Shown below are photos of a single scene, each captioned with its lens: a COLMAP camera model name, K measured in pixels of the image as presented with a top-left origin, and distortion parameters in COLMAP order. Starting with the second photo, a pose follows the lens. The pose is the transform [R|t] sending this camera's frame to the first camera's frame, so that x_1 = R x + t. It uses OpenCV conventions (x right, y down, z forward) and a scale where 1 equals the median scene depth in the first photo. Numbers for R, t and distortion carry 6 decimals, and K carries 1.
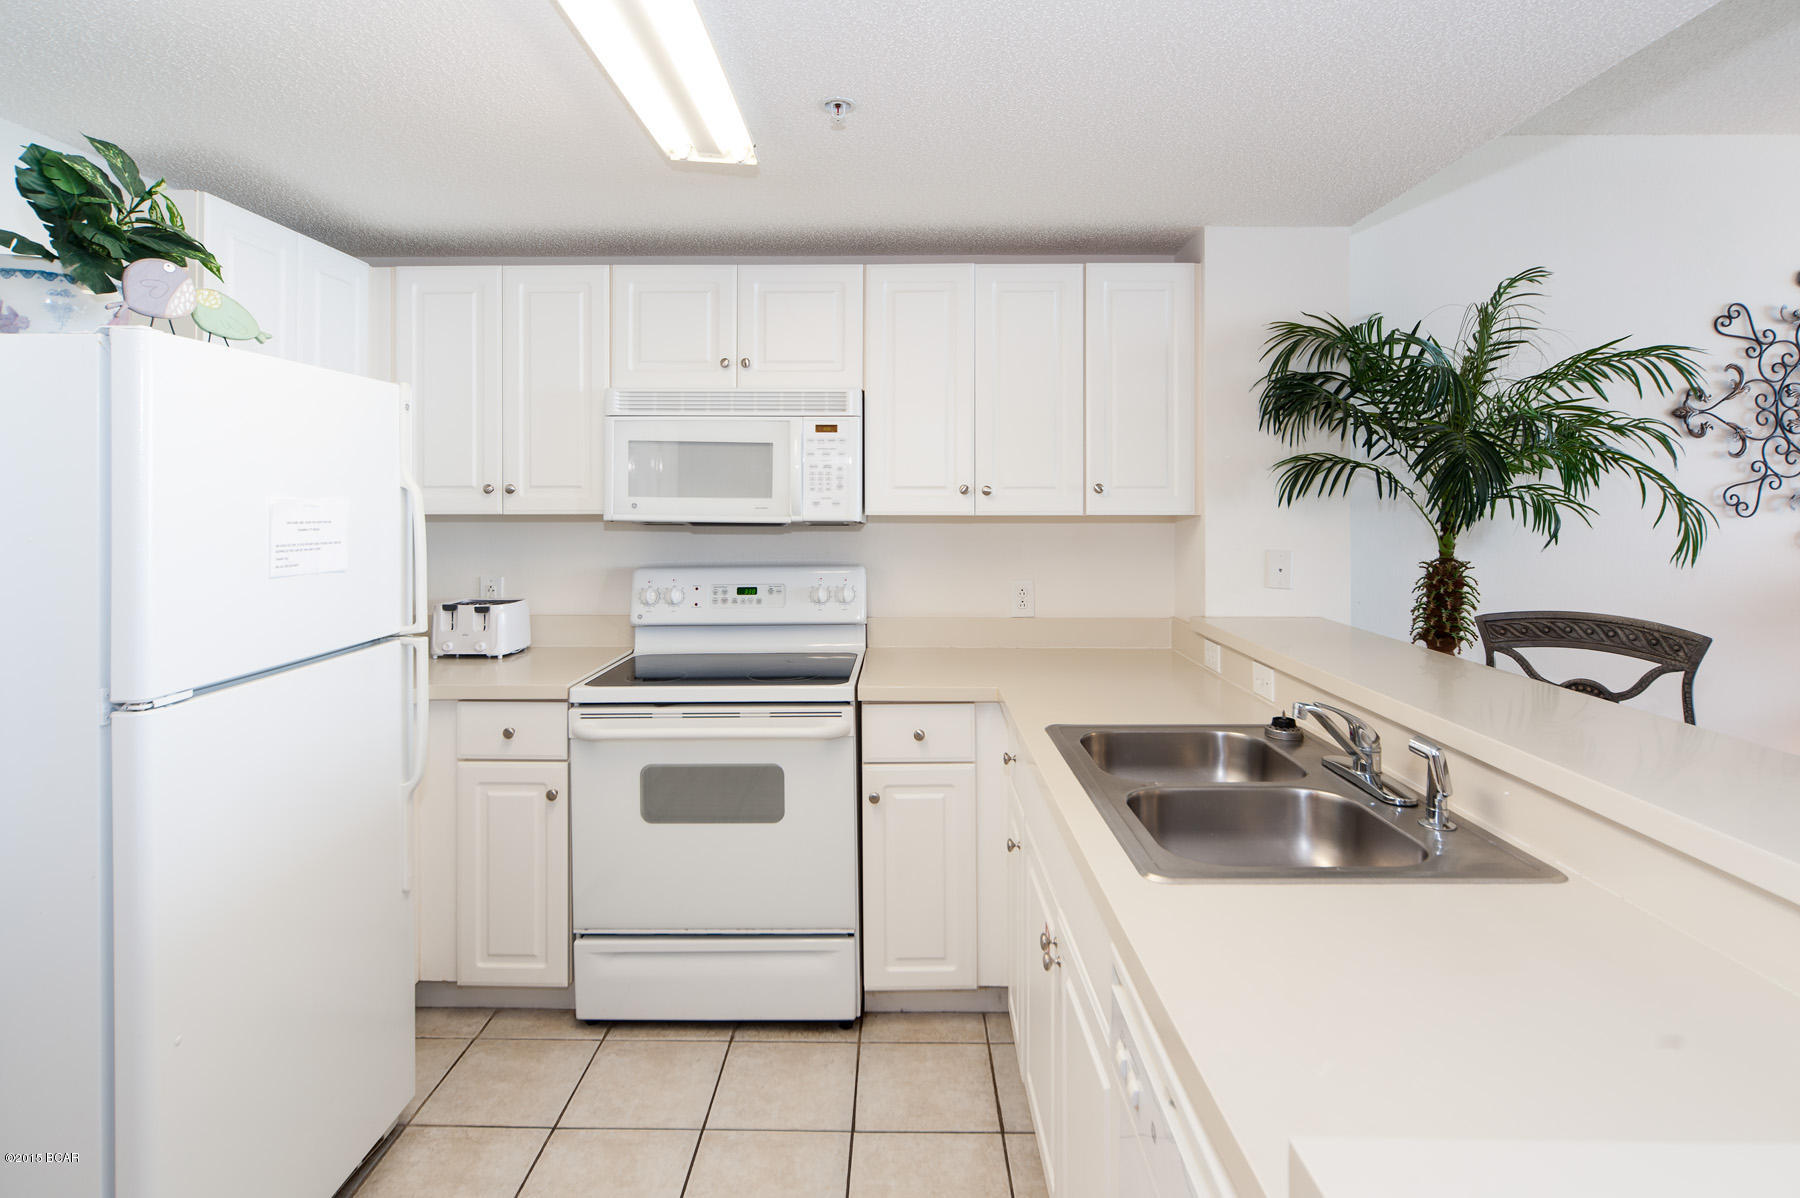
lens RADIAL K [[964.6, 0, 902.7], [0, 964.6, 500.0], [0, 0, 1]] dist [-0.001073, -0.002685]
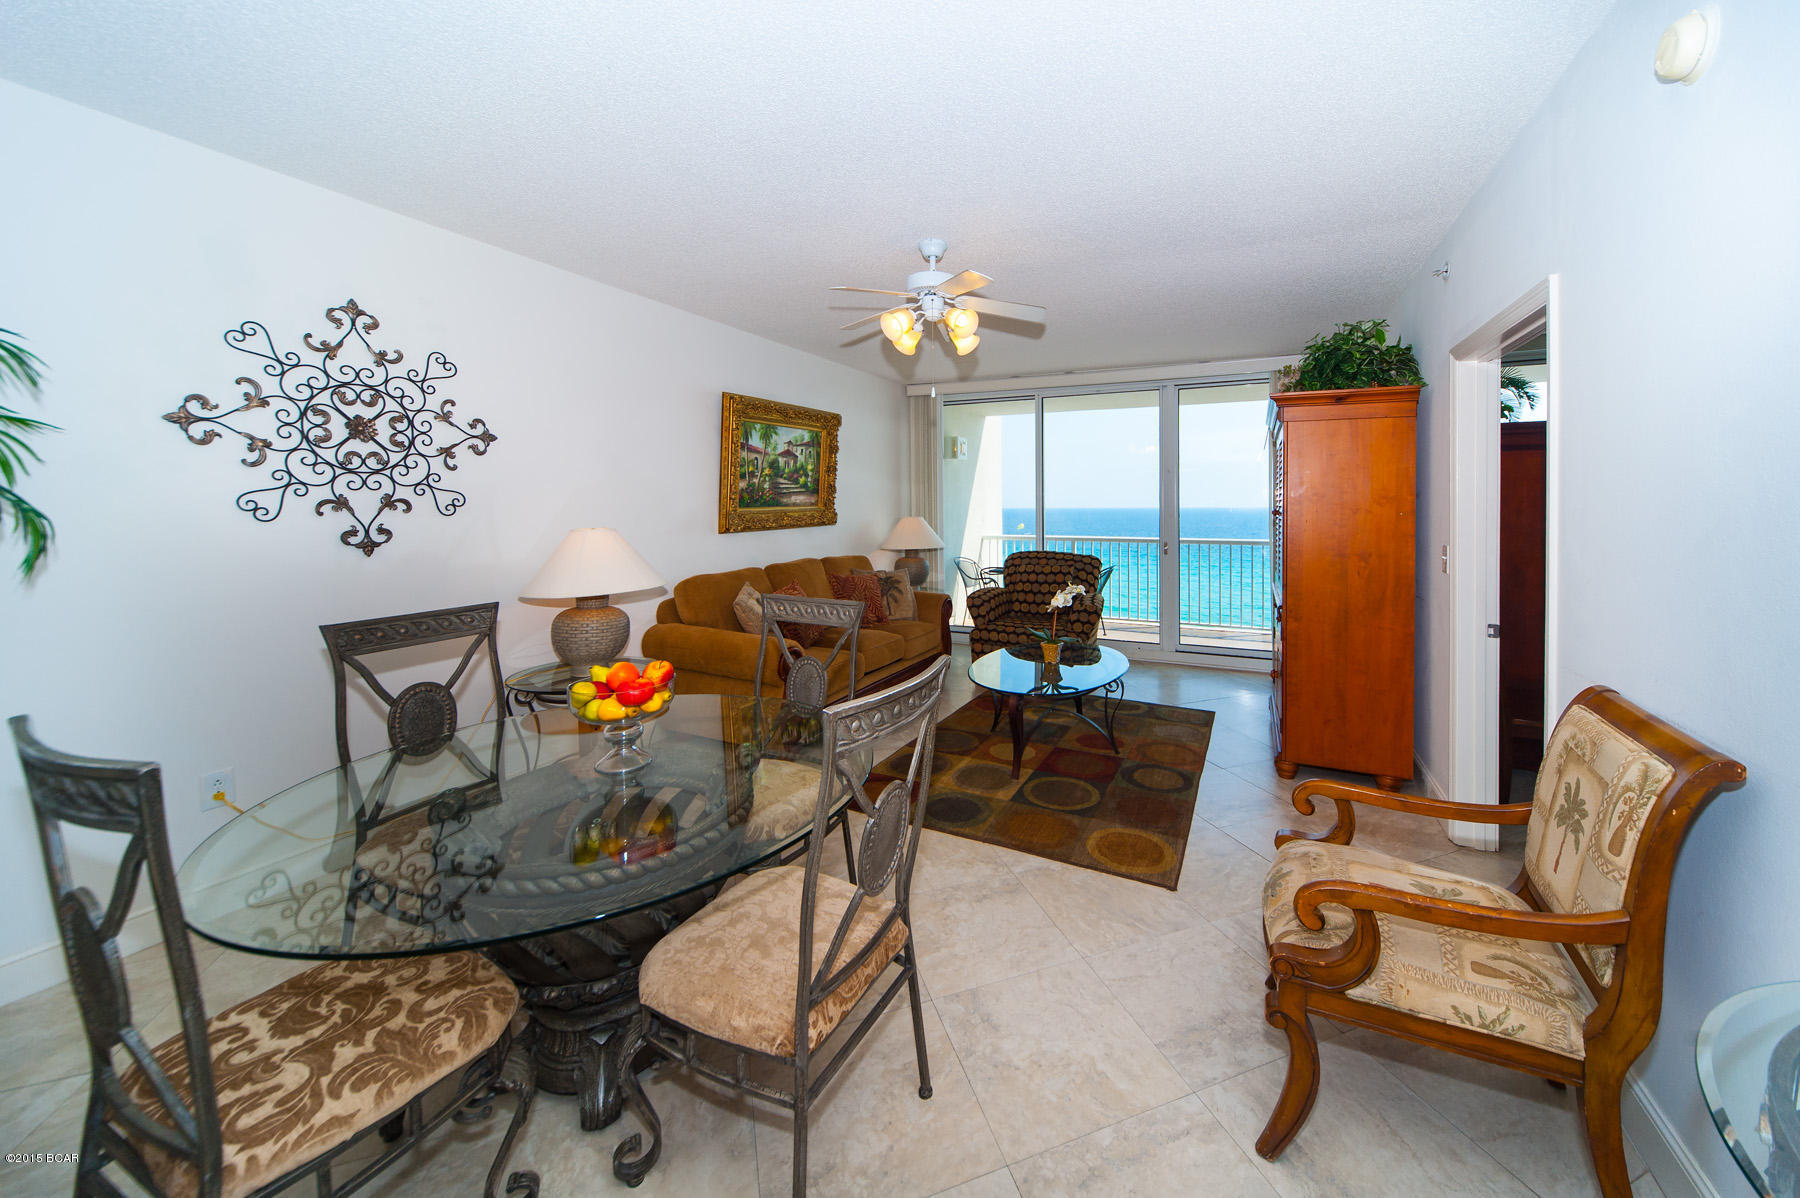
lens RADIAL K [[658.7, 0, 1002.9], [0, 658.7, 537.3], [0, 0, 1]] dist [0.001109, -0.000488]
pose [[0.327591, -0.047820, 0.943609, 0.484506], [0.002637, 0.998761, 0.049699, 0.001290], [-0.944816, -0.013792, 0.327311, -0.038755]]
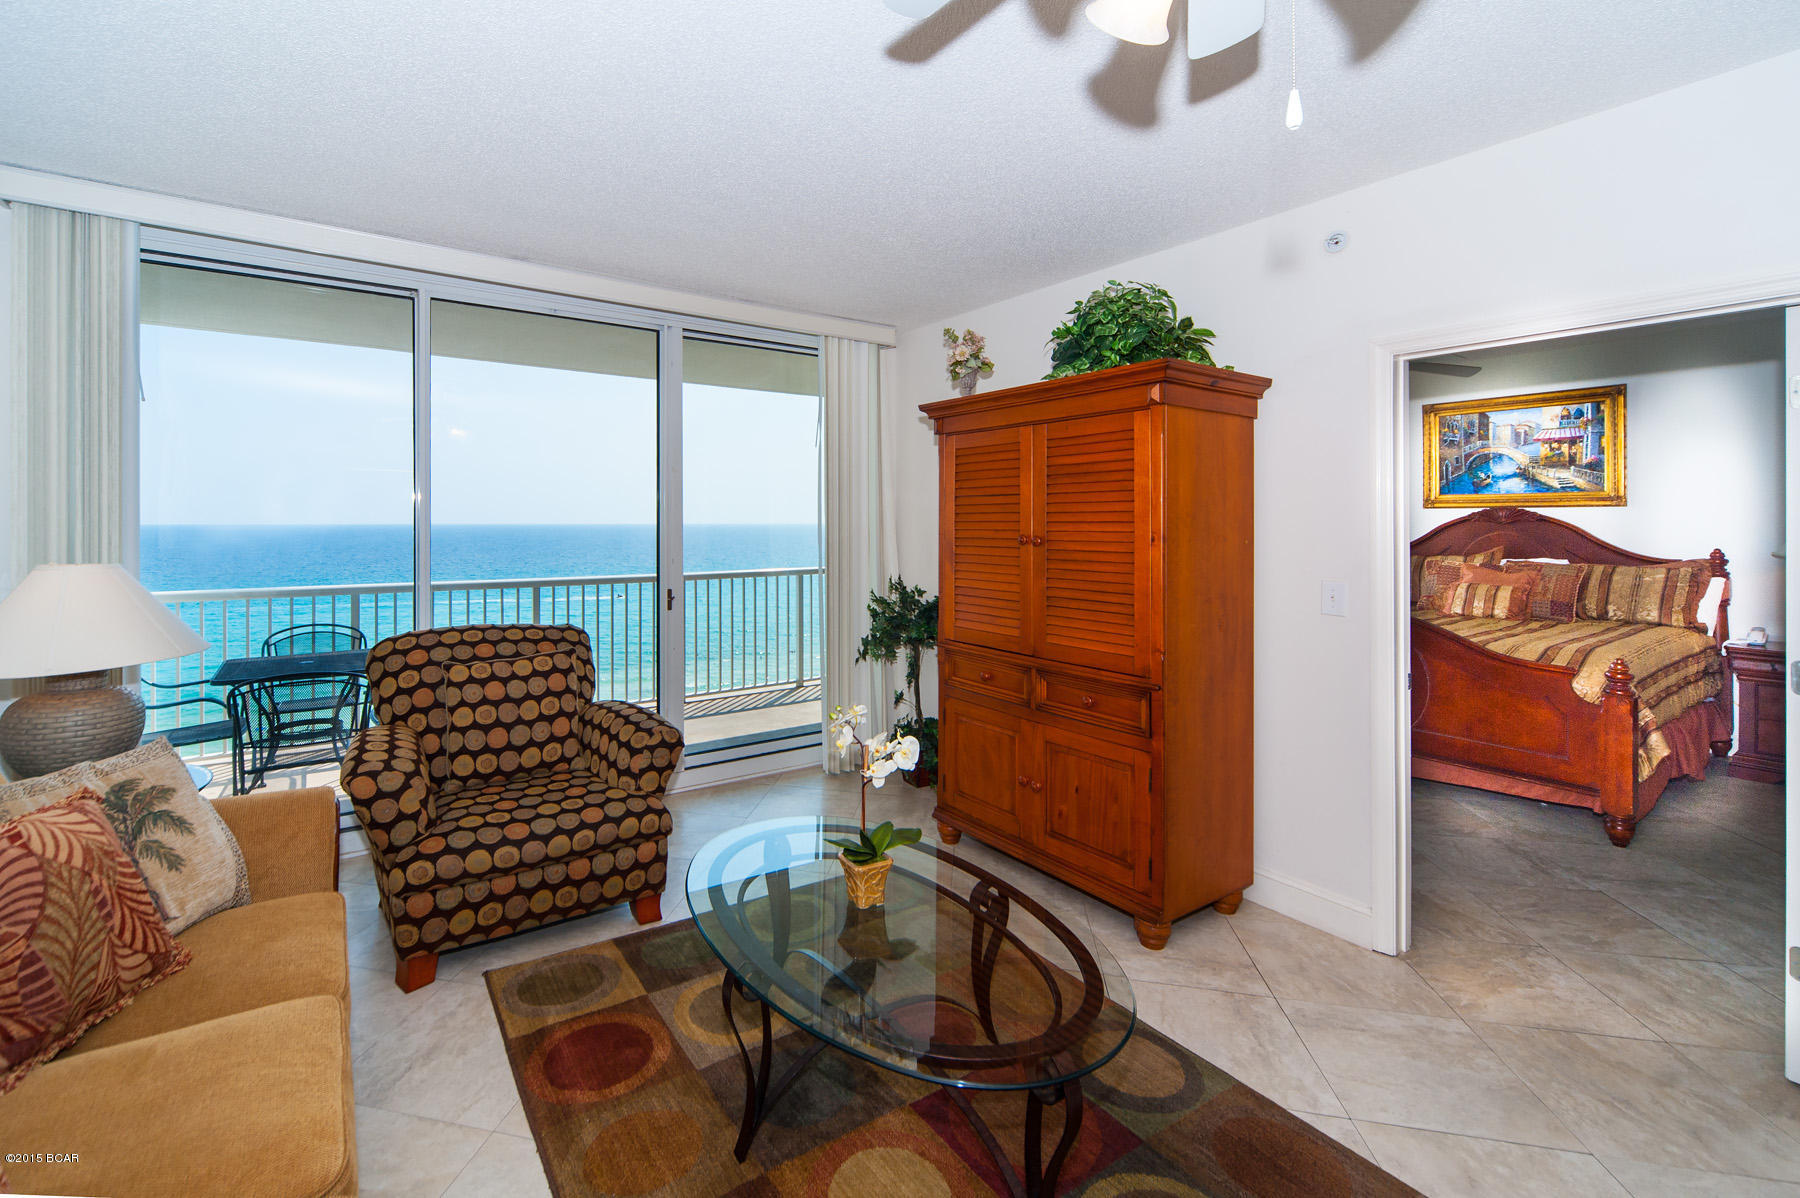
lens RADIAL K [[756.6, 0, 850.3], [0, 756.6, 525.2], [0, 0, 1]] dist [0.001442, 0.000042]
pose [[-0.579686, -0.006850, 0.814811, 1.302262], [-0.007201, 0.999969, 0.003284, -0.009581], [-0.814808, -0.003964, -0.579717, 0.756548]]
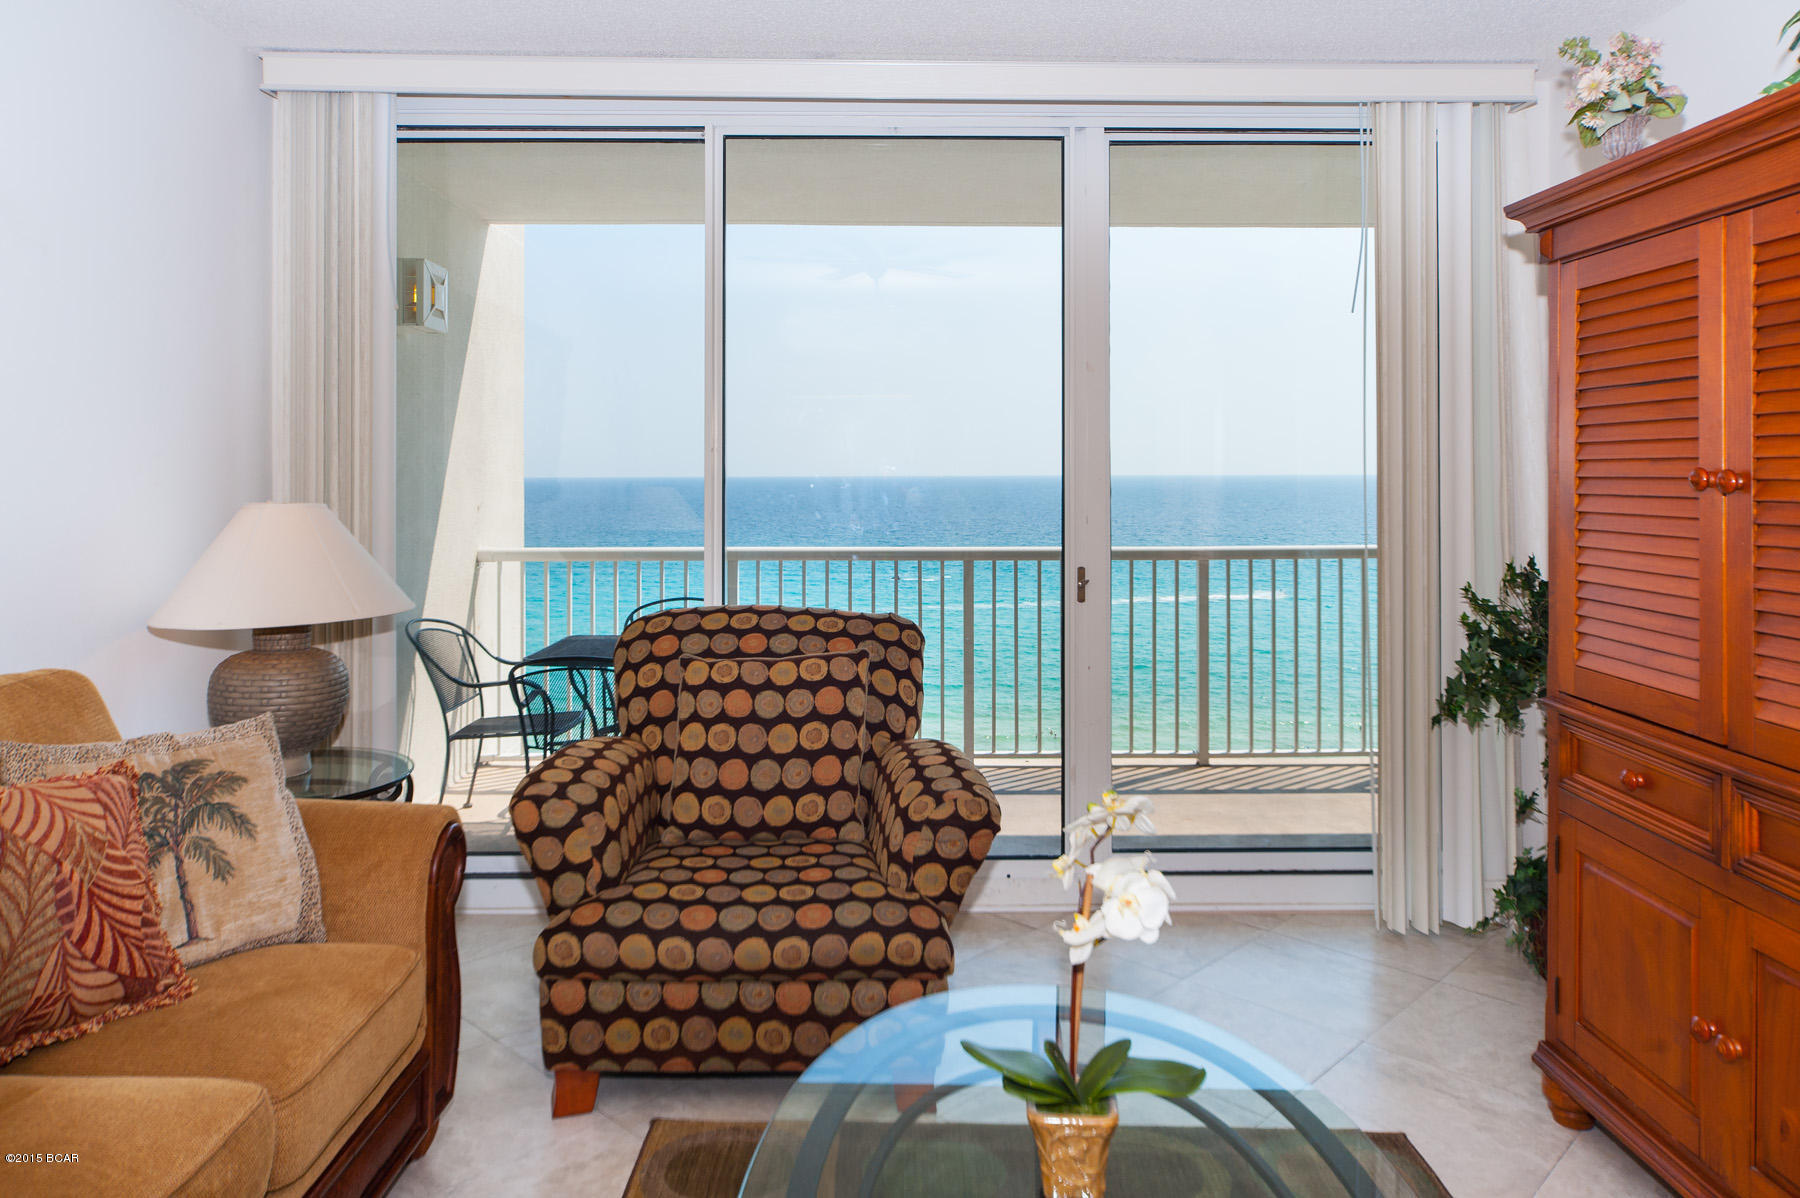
lens RADIAL K [[1214.8, 0, 932.3], [0, 1214.8, 469.5], [0, 0, 1]] dist [0.003732, -0.001765]
pose [[-0.056745, -0.000380, 0.998389, 1.304857], [-0.002396, 0.999997, 0.000245, 0.009055], [-0.998386, -0.002379, -0.056746, 0.429622]]
